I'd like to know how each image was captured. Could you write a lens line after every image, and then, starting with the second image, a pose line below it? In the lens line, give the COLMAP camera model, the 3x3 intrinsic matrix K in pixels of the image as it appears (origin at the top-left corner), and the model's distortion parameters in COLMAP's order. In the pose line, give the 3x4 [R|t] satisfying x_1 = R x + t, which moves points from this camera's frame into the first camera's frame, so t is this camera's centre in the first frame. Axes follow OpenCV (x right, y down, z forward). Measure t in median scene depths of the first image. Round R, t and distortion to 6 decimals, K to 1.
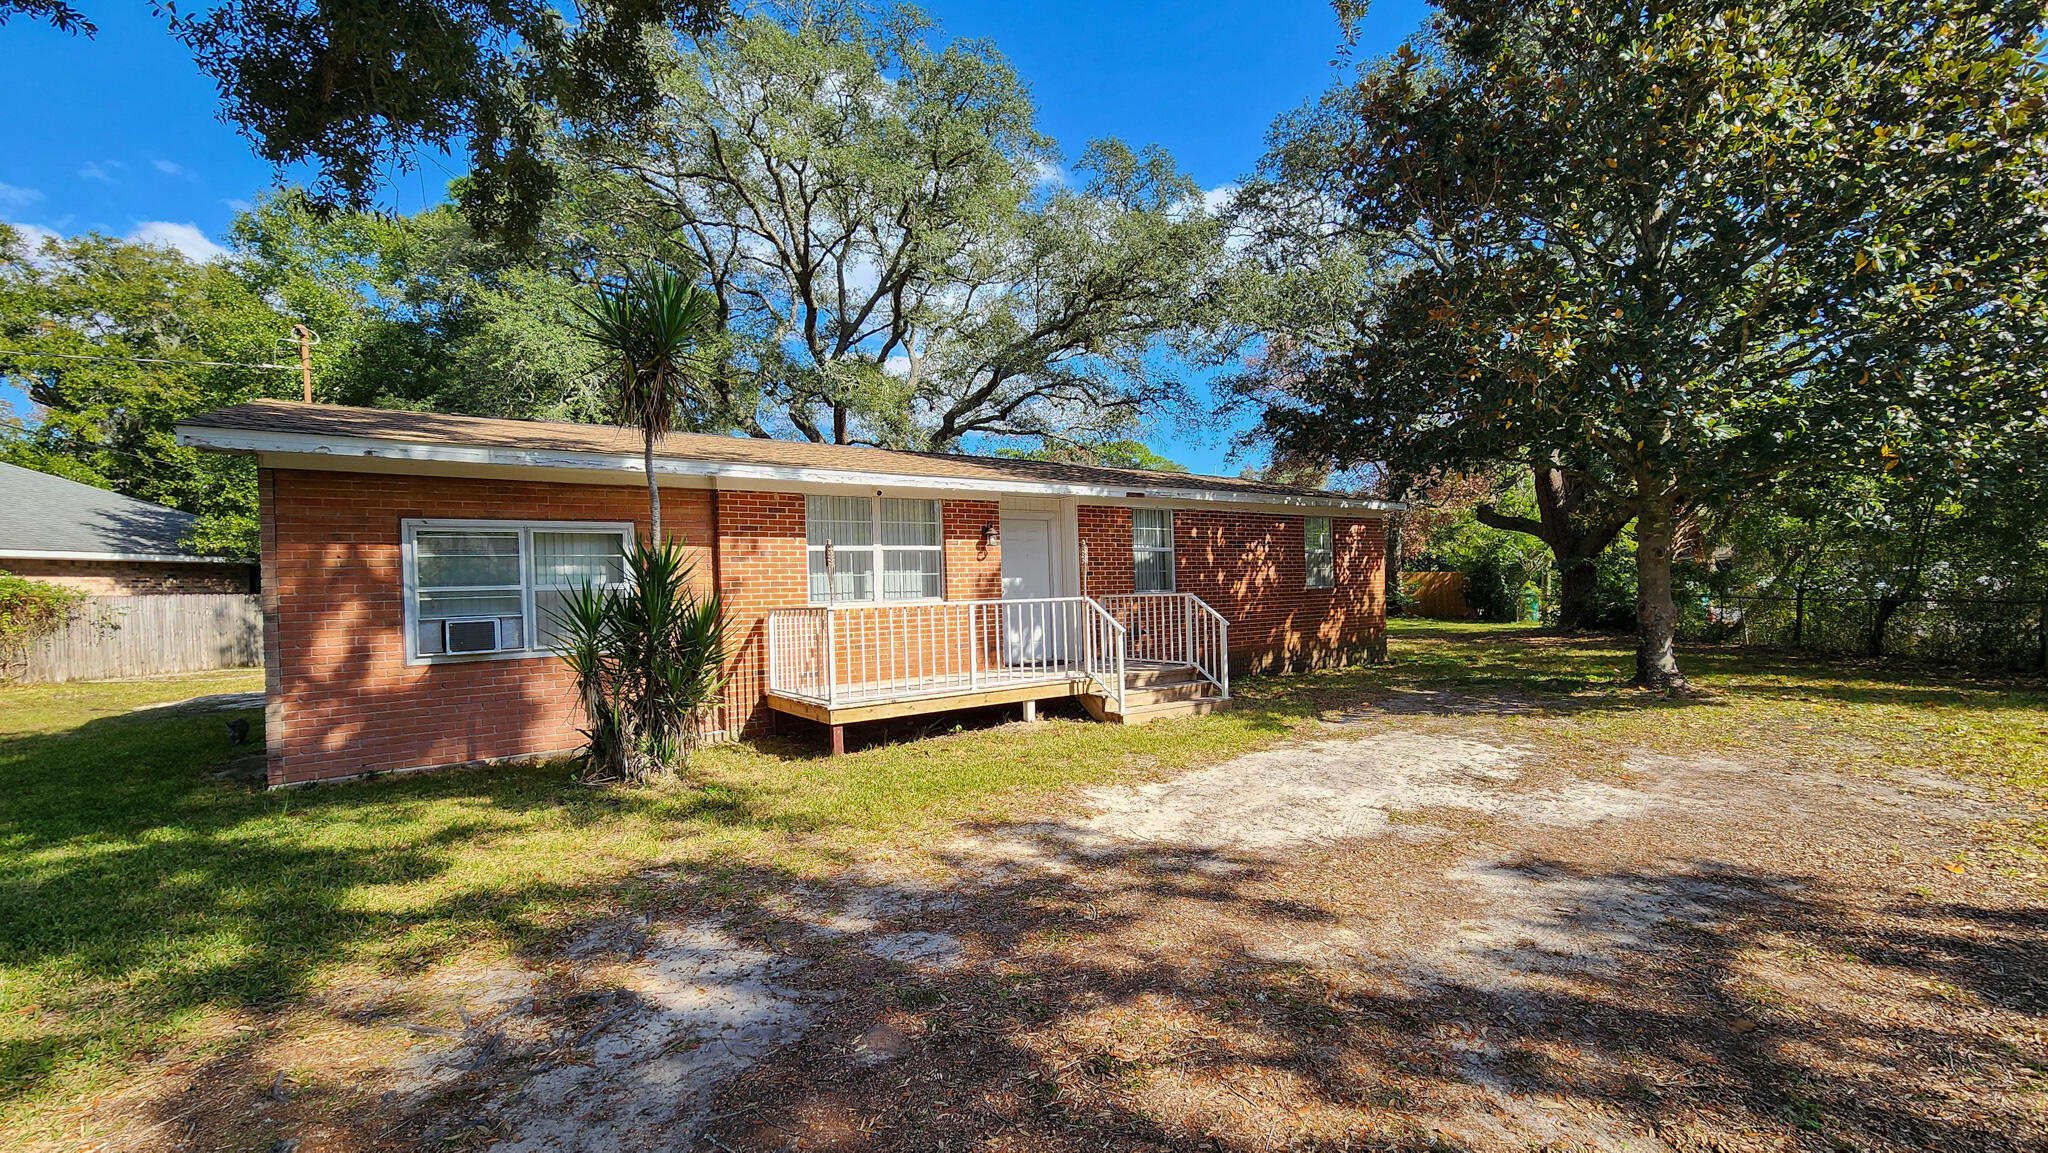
lens RADIAL K [[852.7, 0, 1024.0], [0, 852.7, 576.5], [0, 0, 1]] dist [-0.001380, -0.000024]
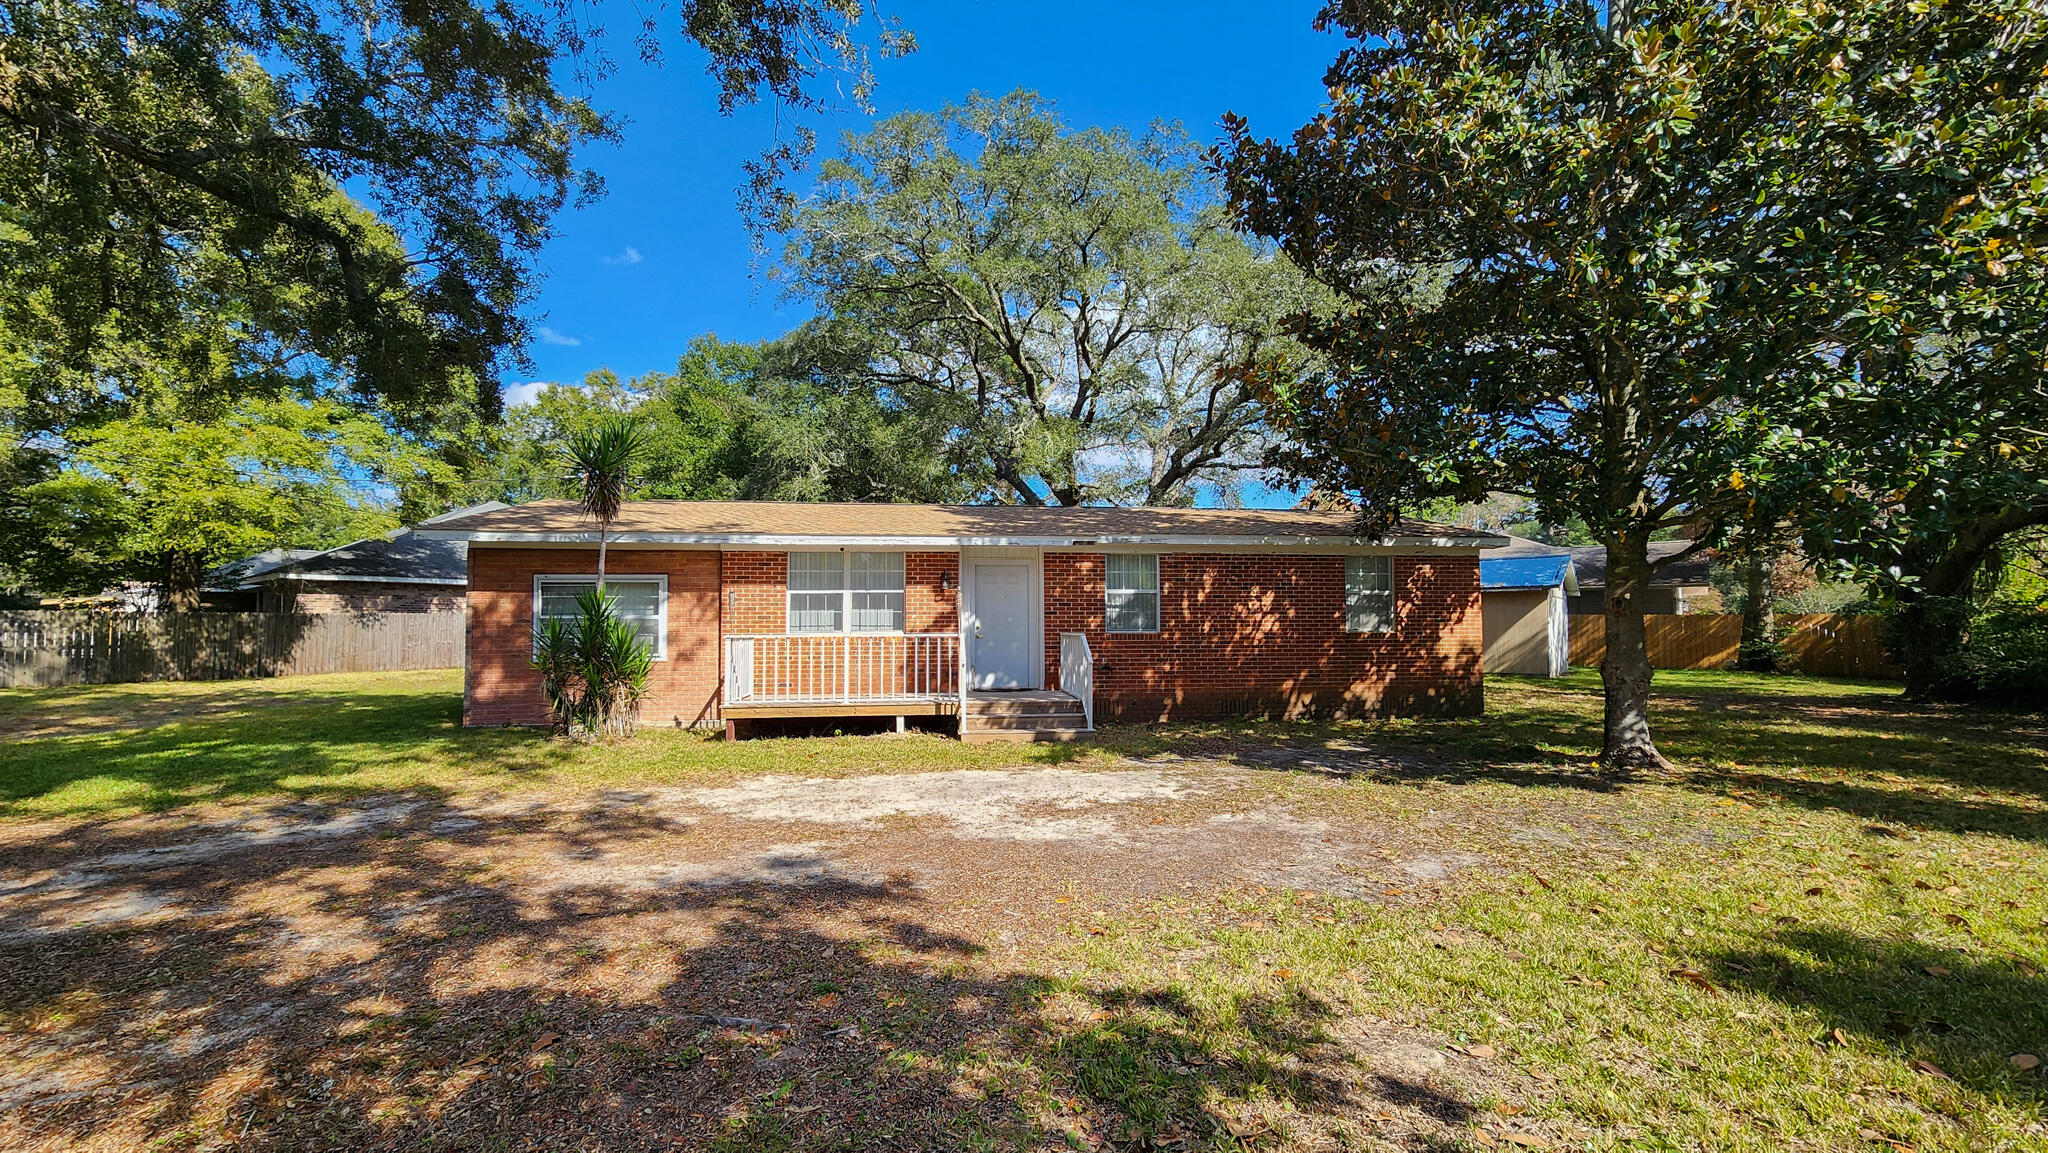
lens RADIAL K [[792.2, 0, 1014.8], [0, 792.2, 623.7], [0, 0, 1]] dist [0.001419, 0.000145]
pose [[0.919238, 0.042240, -0.391430, 0.627103], [-0.021221, 0.998098, 0.057872, -0.069372], [0.393130, -0.044892, 0.918386, -0.044331]]
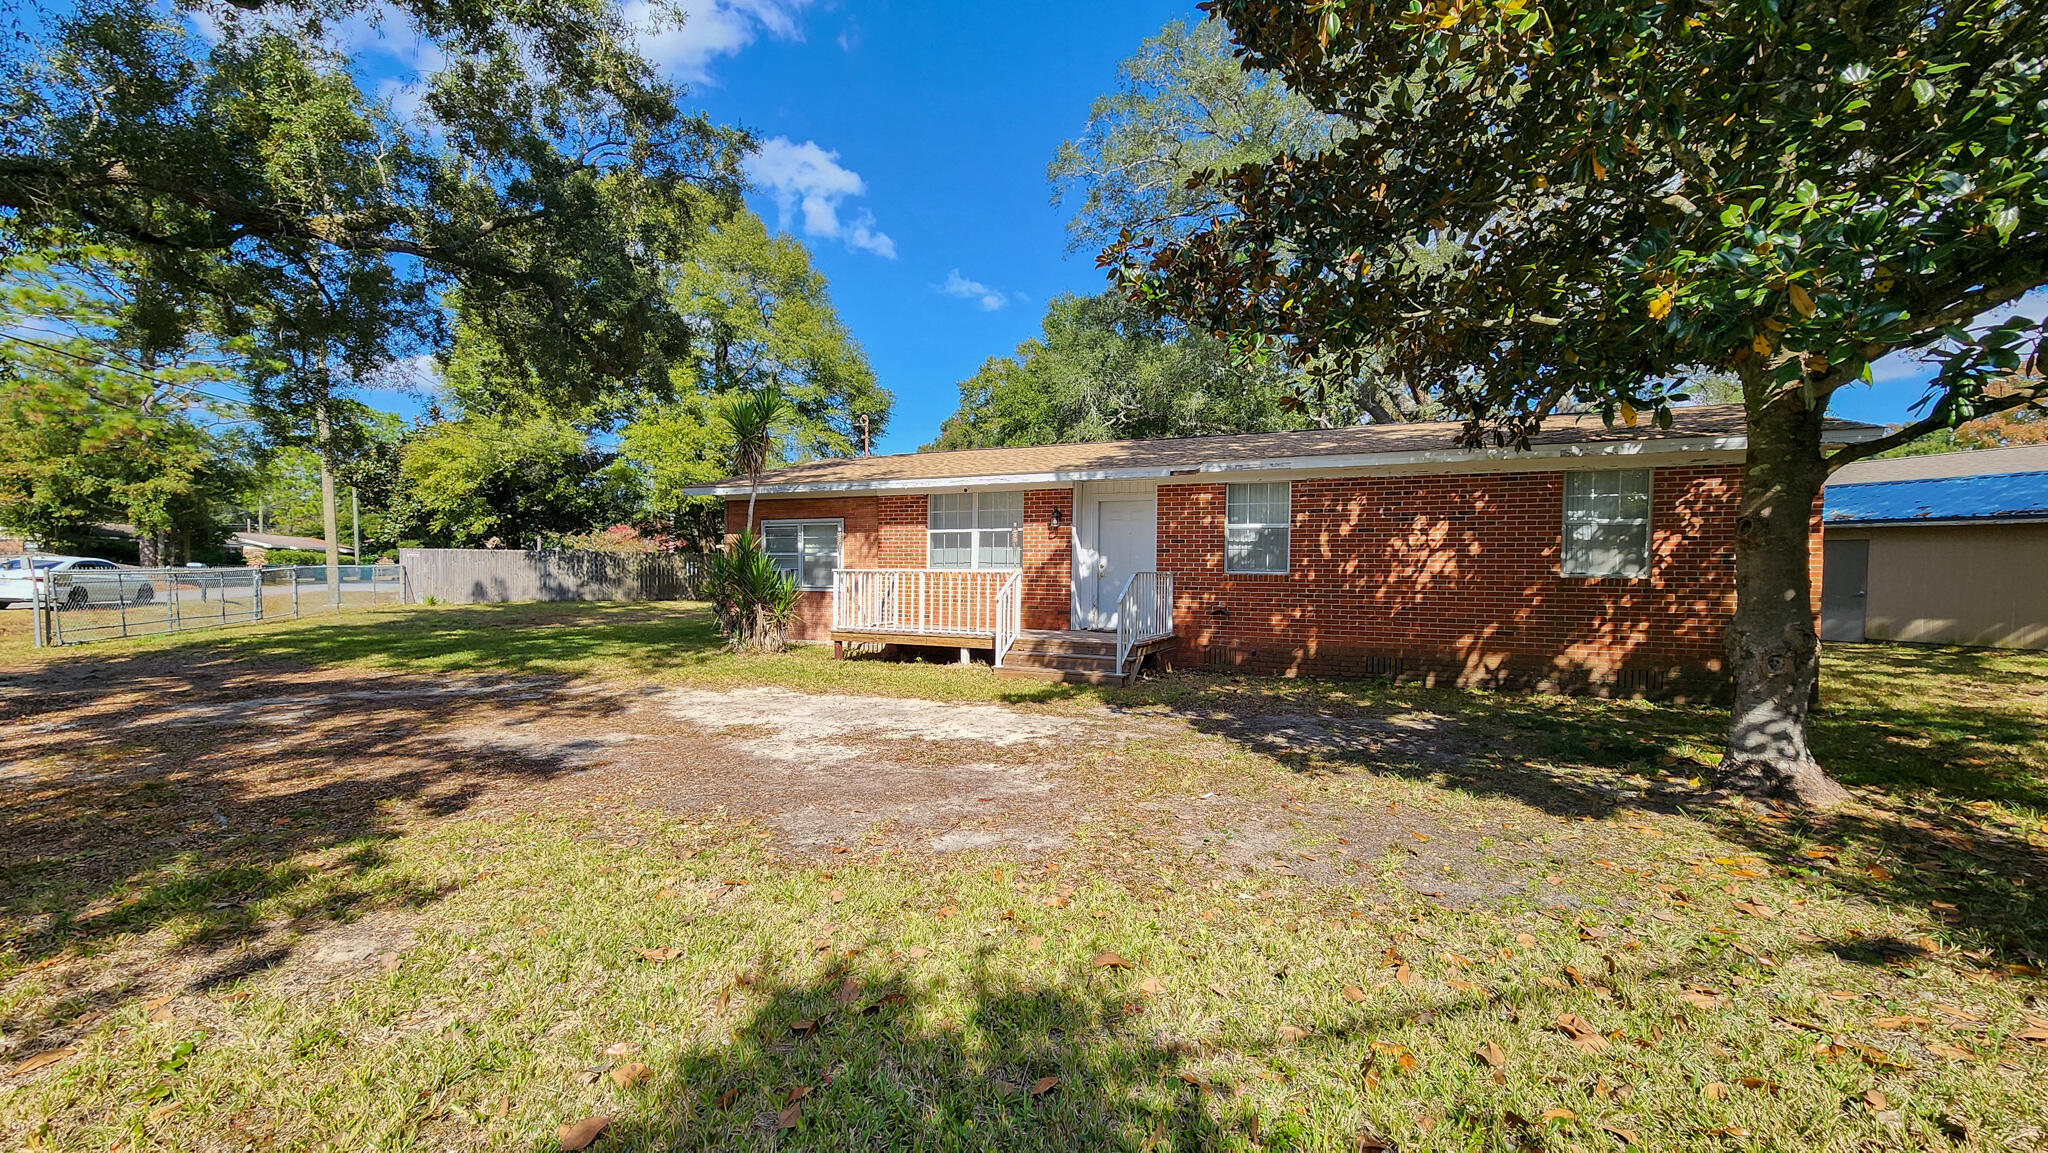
lens RADIAL K [[790.2, 0, 1014.6], [0, 790.2, 593.8], [0, 0, 1]] dist [-0.007622, -0.000074]
pose [[0.592811, 0.076326, -0.801717, 1.043992], [0.002284, 0.995335, 0.096448, -0.062437], [0.805339, -0.059007, 0.589871, 0.312139]]
